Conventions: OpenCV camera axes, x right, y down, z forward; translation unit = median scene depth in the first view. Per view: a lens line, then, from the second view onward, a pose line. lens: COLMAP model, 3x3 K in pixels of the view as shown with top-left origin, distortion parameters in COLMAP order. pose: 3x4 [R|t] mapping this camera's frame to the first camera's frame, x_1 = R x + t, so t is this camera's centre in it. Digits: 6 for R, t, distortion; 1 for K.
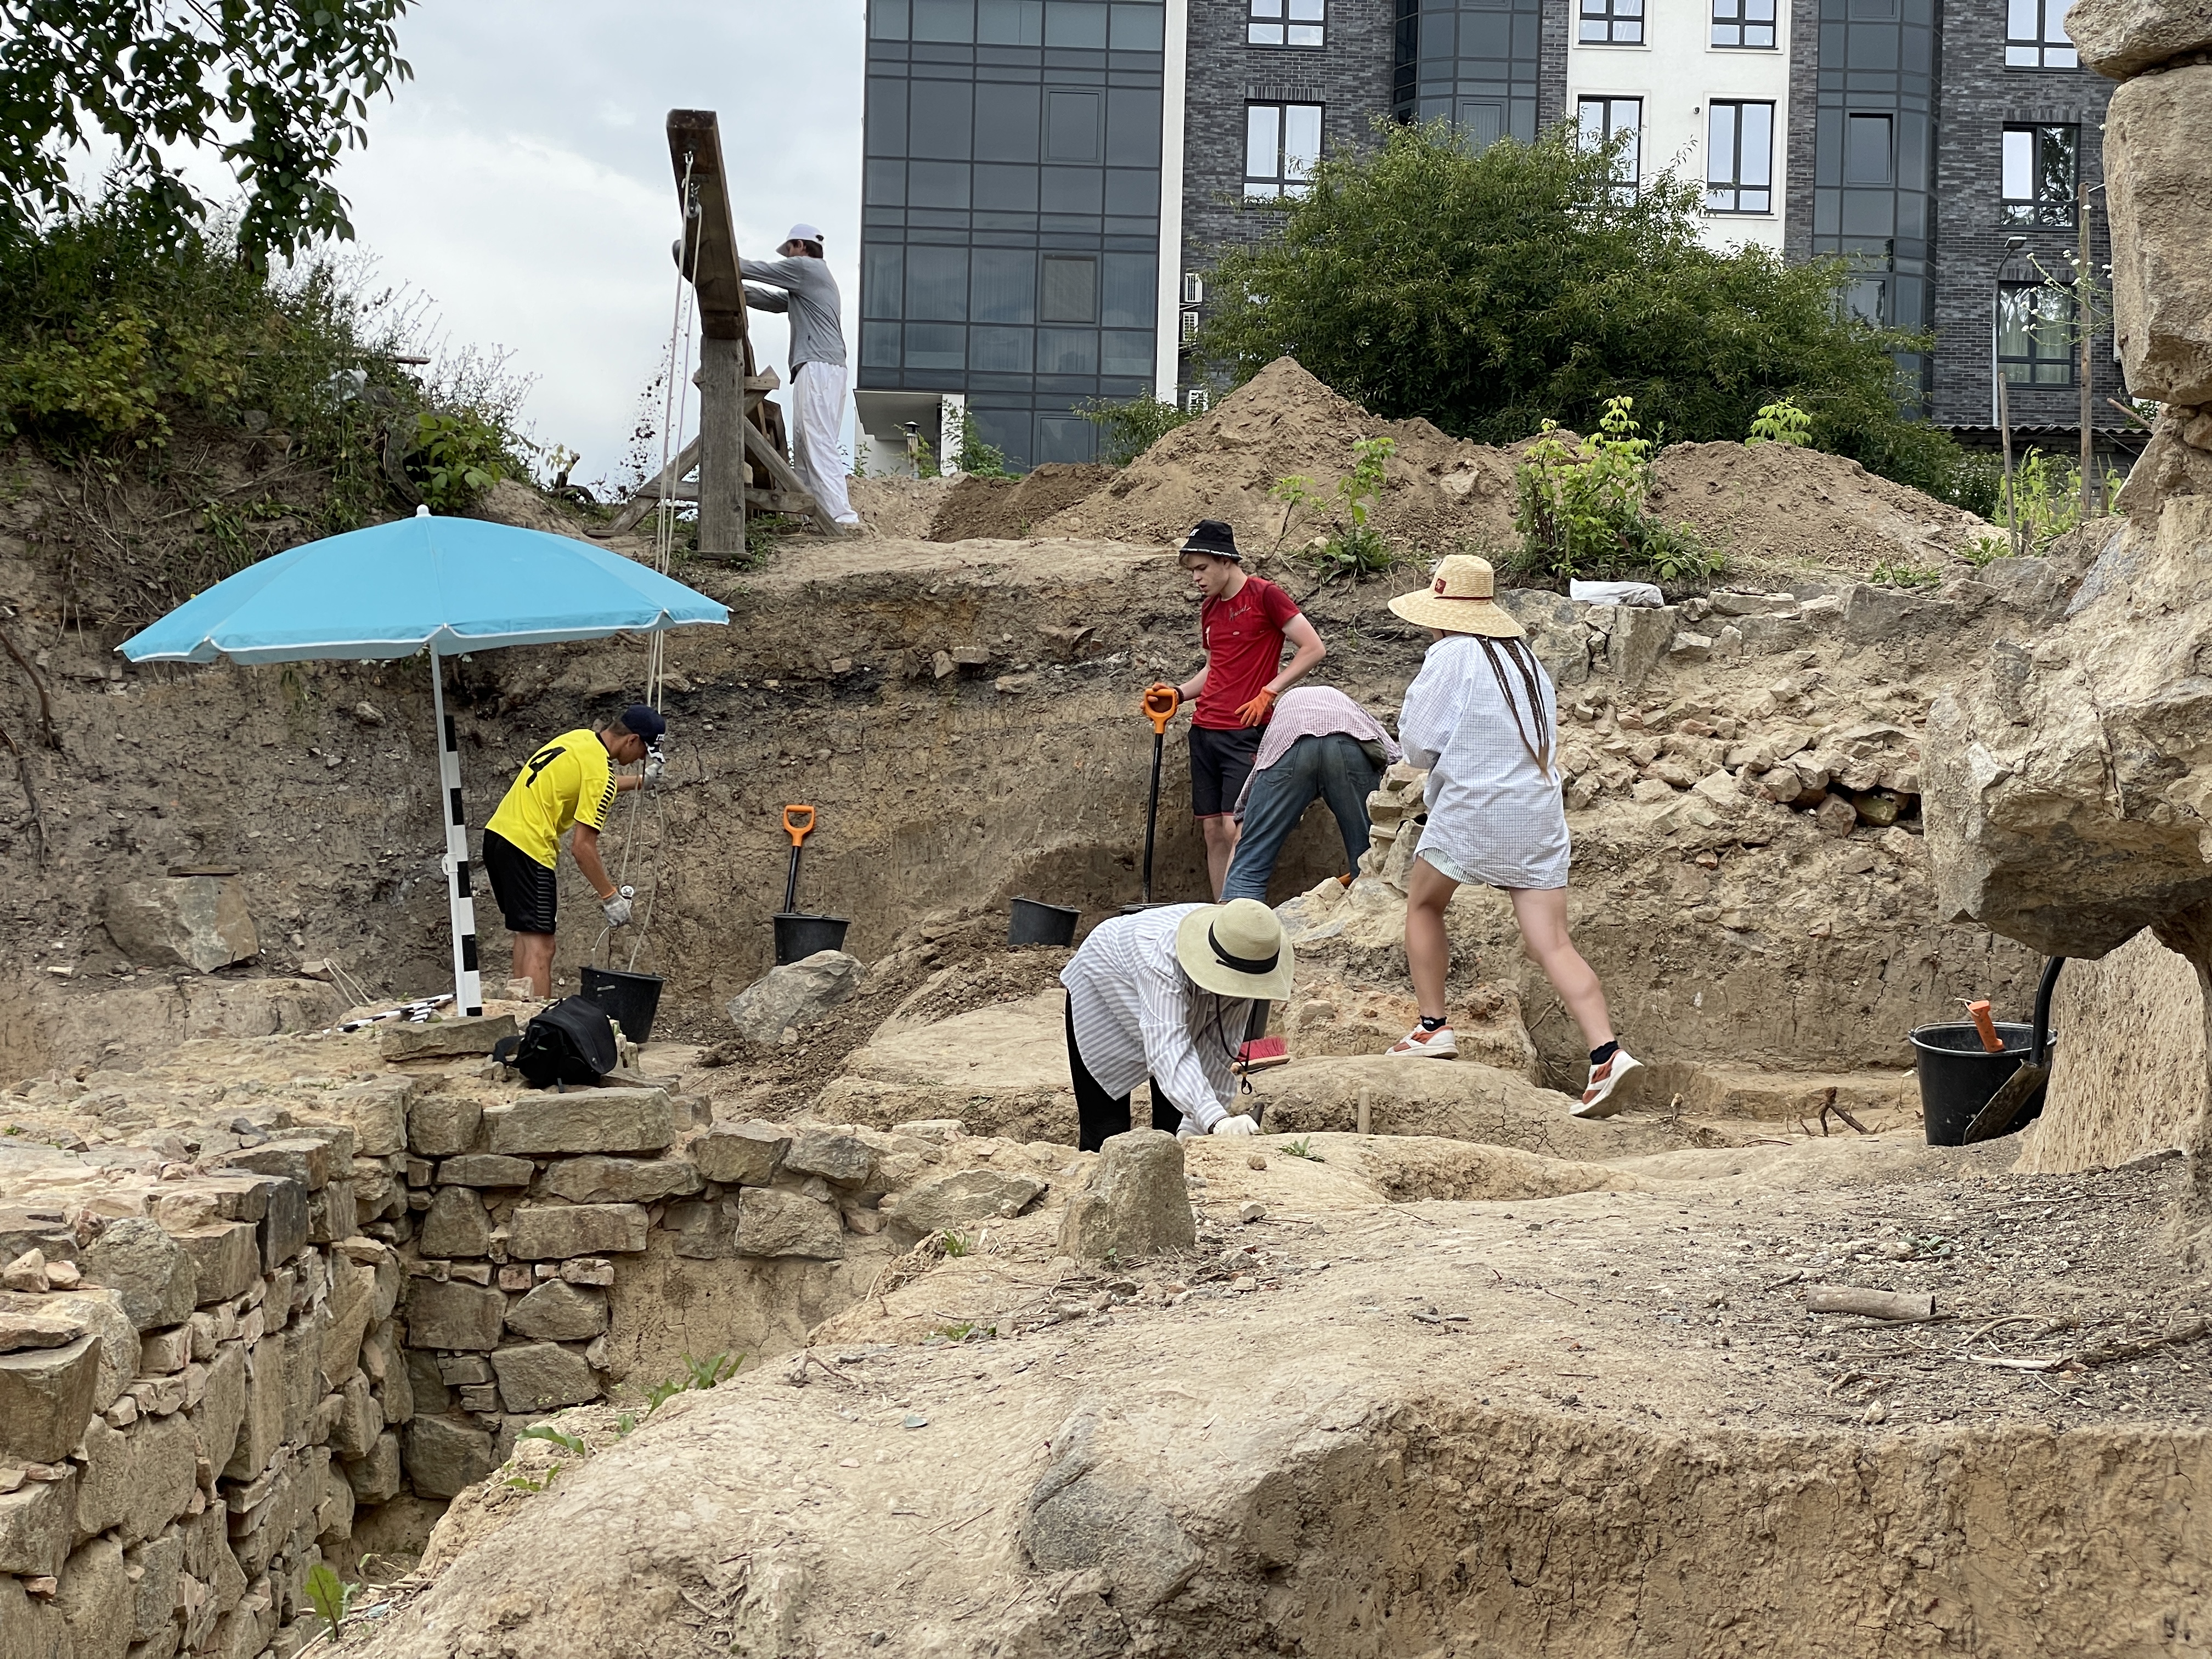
lens RADIAL K [[3282.8, 0, 1113.2], [0, 3282.8, 782.2], [0, 0, 1]] dist [0.176070, -0.363938]
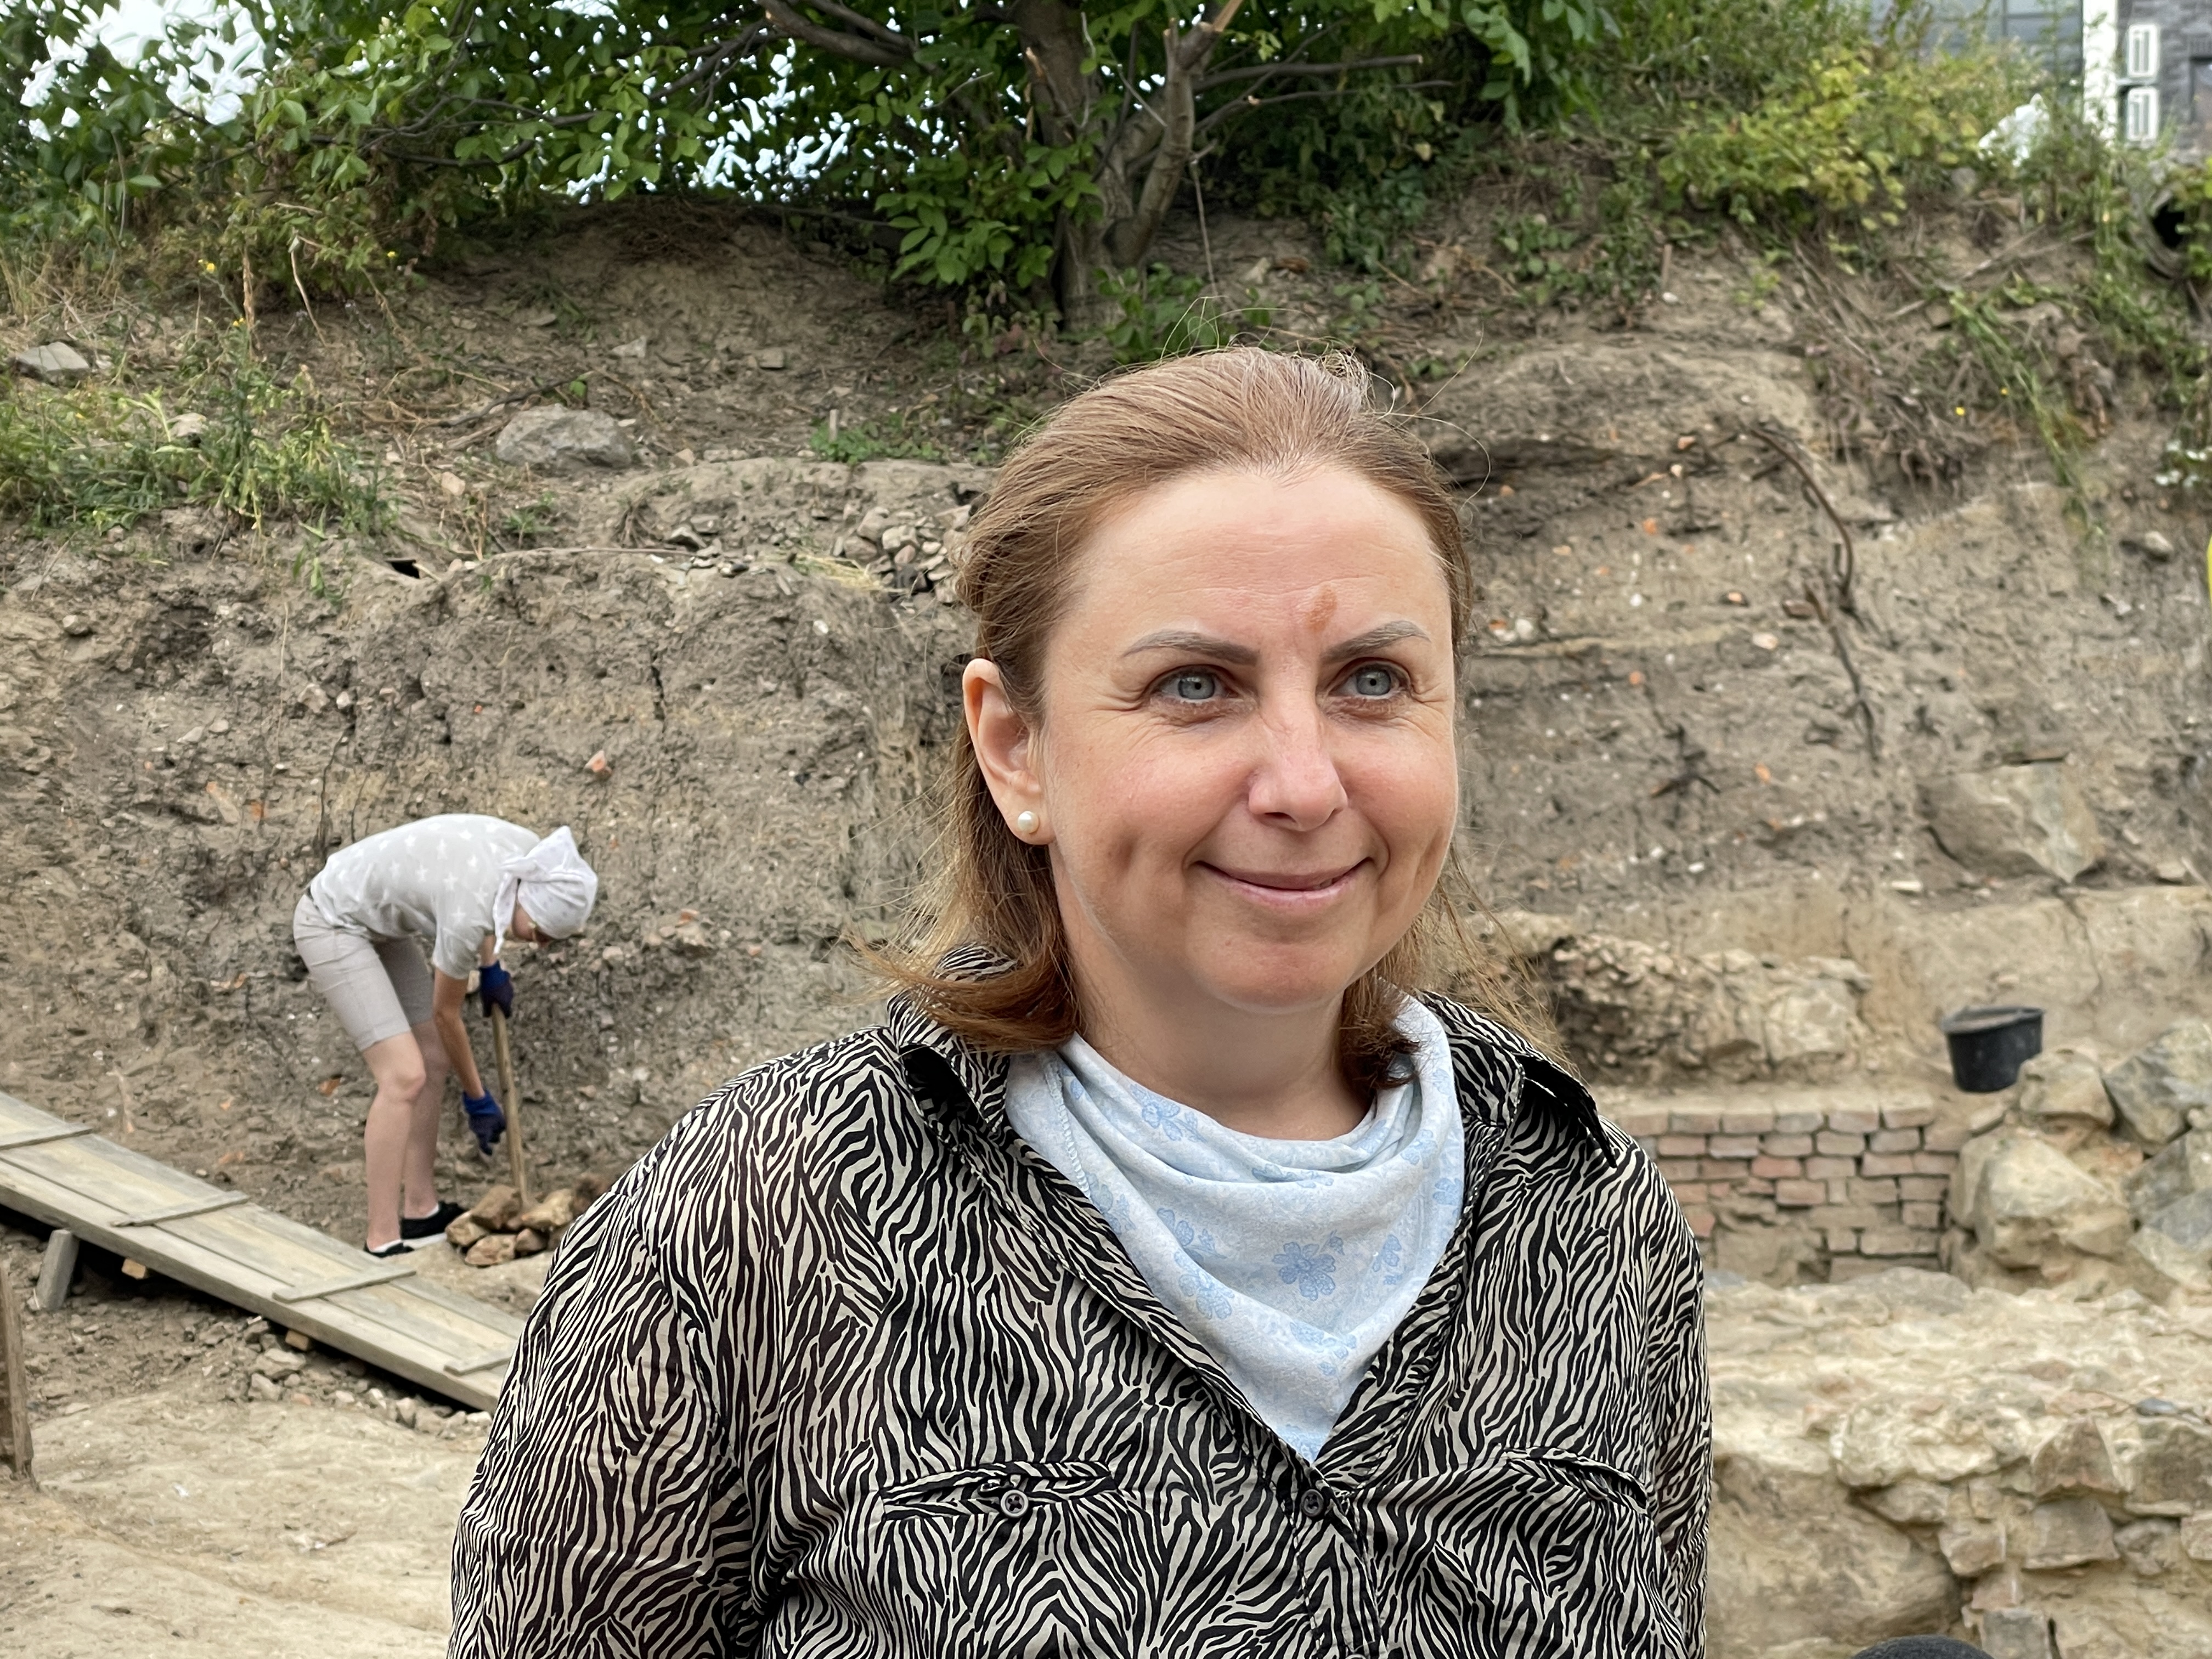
lens RADIAL K [[4286.8, 0, 1106.0], [0, 4286.8, 829.5], [0, 0, 1]] dist [0.072144, 0.782359]
pose [[0.988563, -0.040423, -0.145290, -0.333296], [0.048835, 0.997302, 0.054802, -0.022578], [0.142683, -0.061270, 0.987870, -0.057468]]
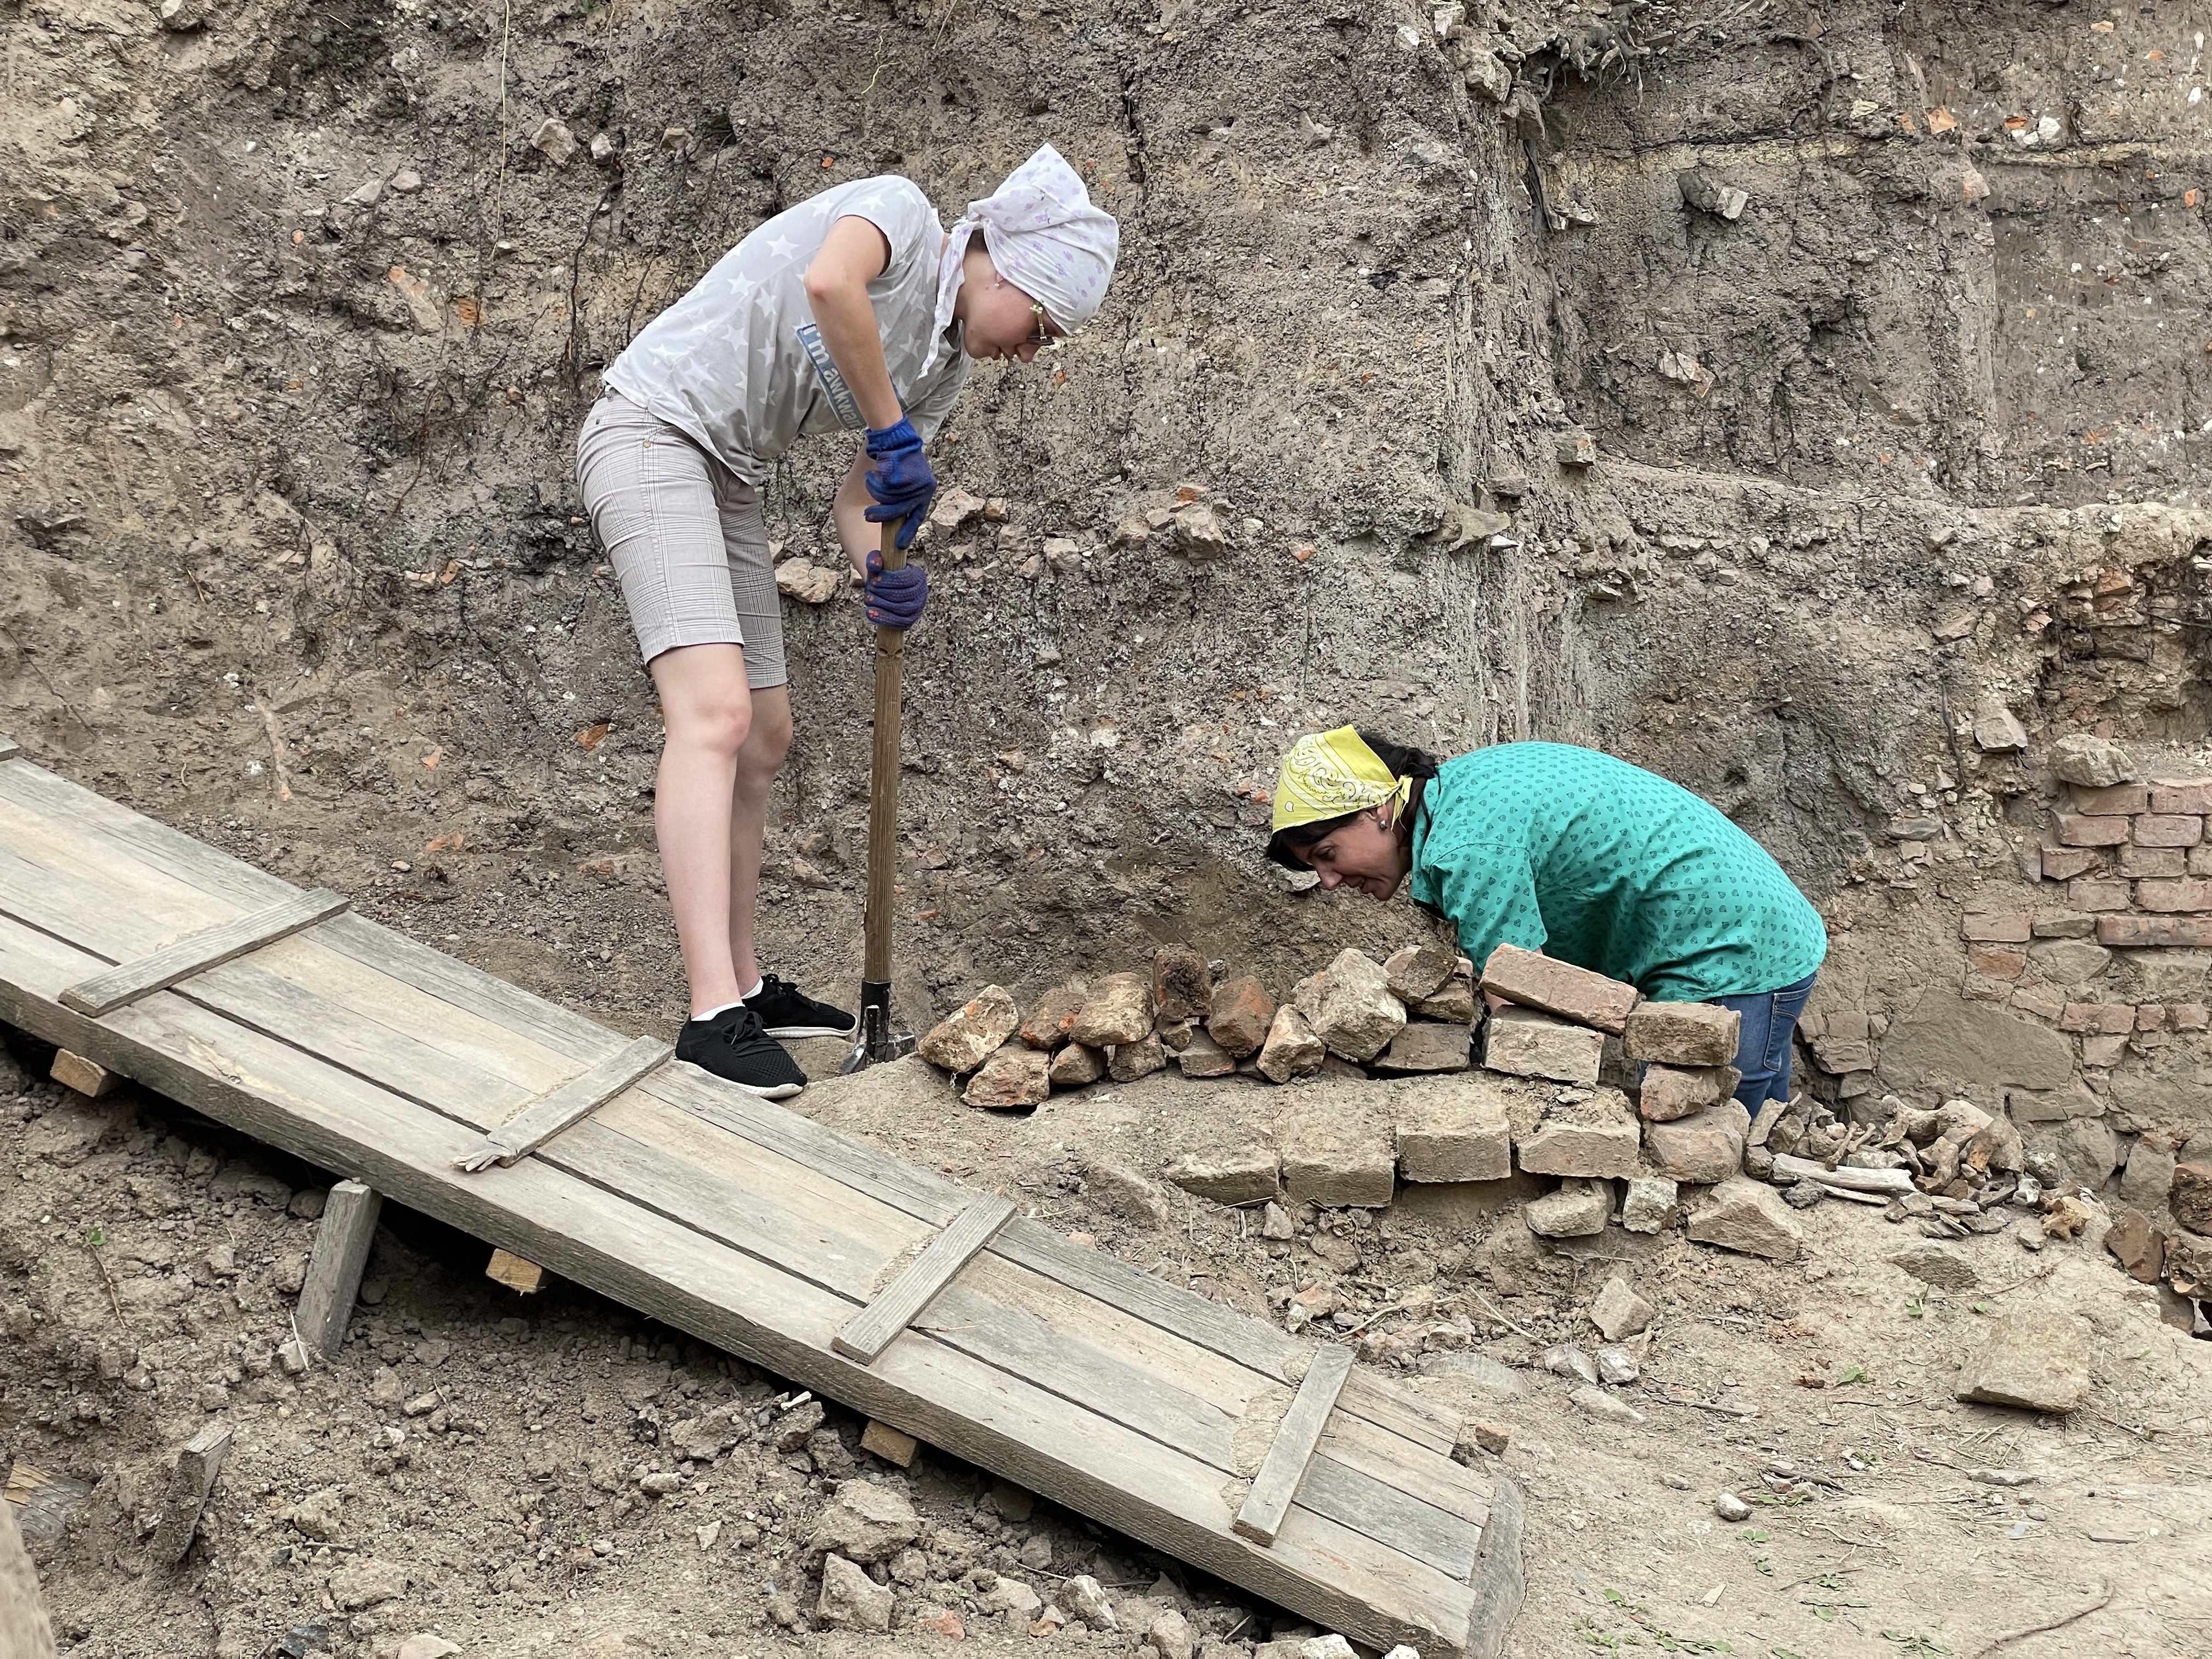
lens RADIAL K [[3282.8, 0, 1113.2], [0, 3282.8, 782.2], [0, 0, 1]] dist [0.176070, -0.363938]
pose [[0.997982, -0.008306, -0.062950, -0.509504], [0.019017, 0.984995, 0.171531, -0.000329], [0.060581, -0.172382, 0.983166, 0.323830]]
